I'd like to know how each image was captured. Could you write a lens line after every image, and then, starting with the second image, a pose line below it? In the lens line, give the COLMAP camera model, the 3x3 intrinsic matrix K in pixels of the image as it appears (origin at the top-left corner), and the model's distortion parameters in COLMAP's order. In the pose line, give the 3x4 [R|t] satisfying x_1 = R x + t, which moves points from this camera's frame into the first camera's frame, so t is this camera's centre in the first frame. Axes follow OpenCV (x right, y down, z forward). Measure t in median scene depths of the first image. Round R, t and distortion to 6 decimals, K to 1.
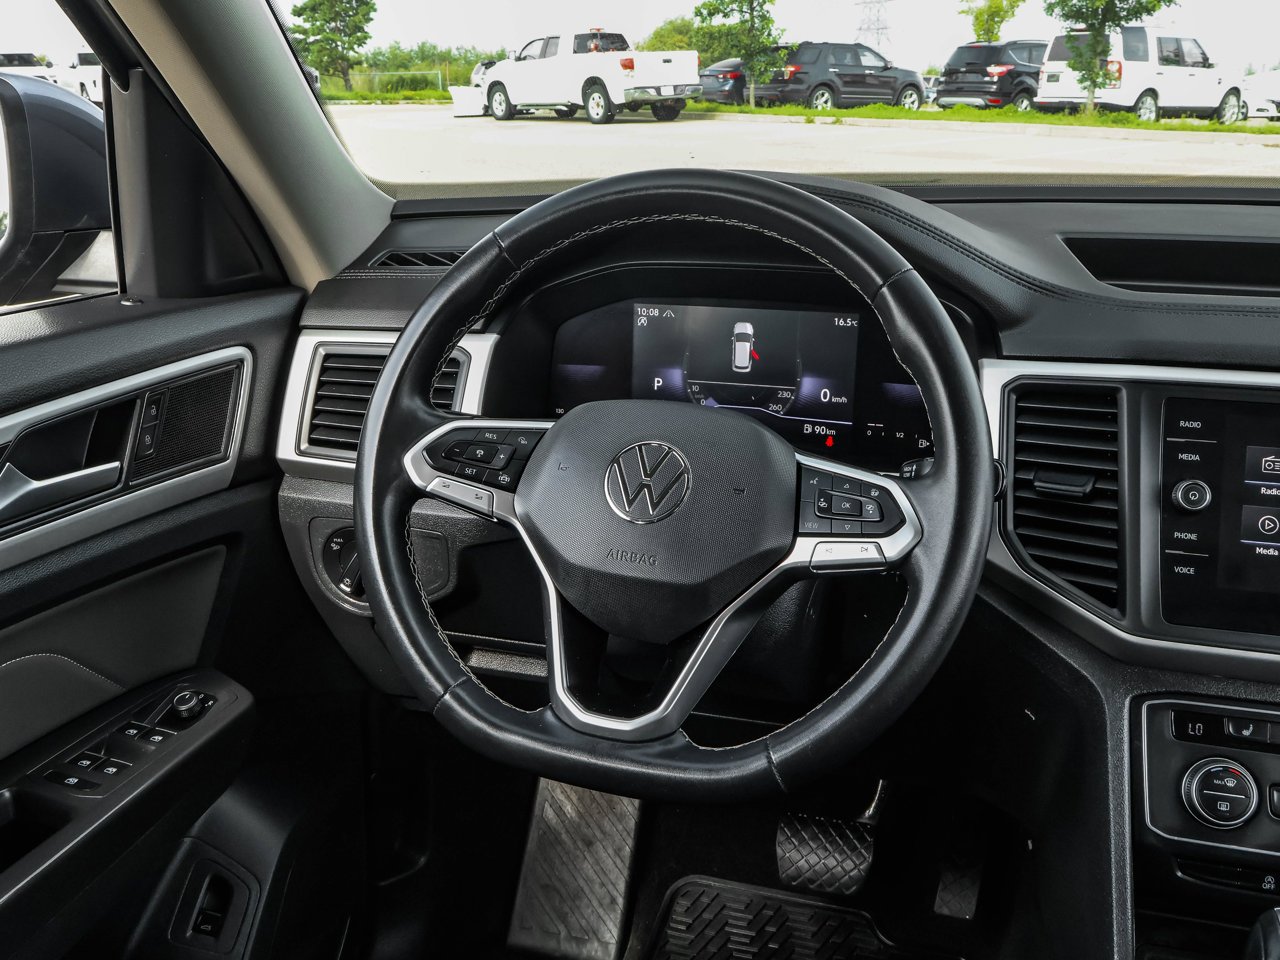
lens RADIAL K [[1194.3, 0, 640.0], [0, 1194.3, 480.0], [0, 0, 1]] dist [-0.004575, -0.022424]
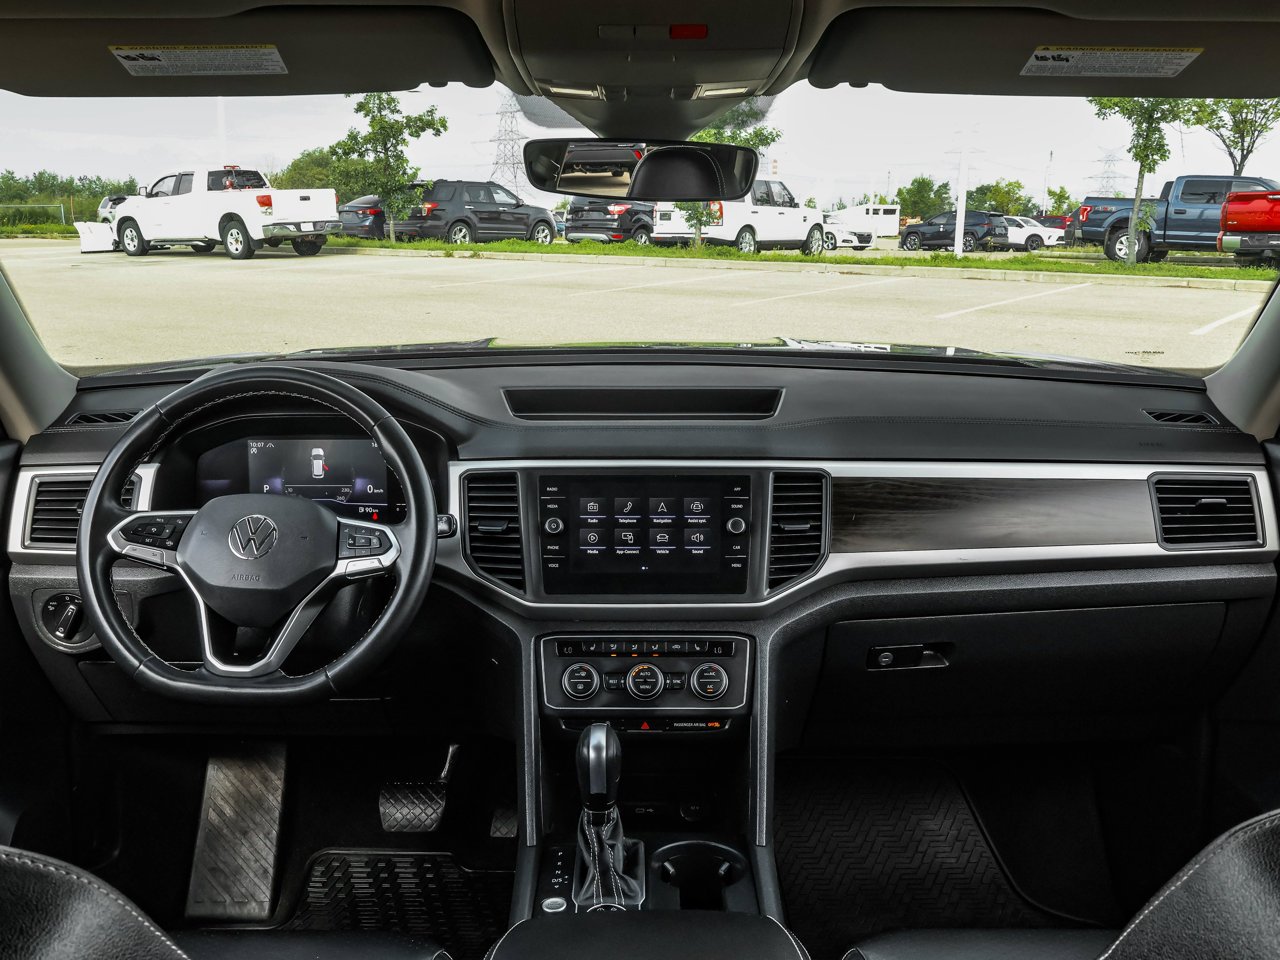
lens RADIAL K [[1194.3, 0, 640.0], [0, 1194.3, 480.0], [0, 0, 1]] dist [-0.004575, -0.022424]
pose [[0.959574, -0.057659, 0.275486, 0.054323], [0.085295, 0.992337, -0.089403, 0.091770], [-0.268220, 0.109286, 0.957139, -0.655673]]
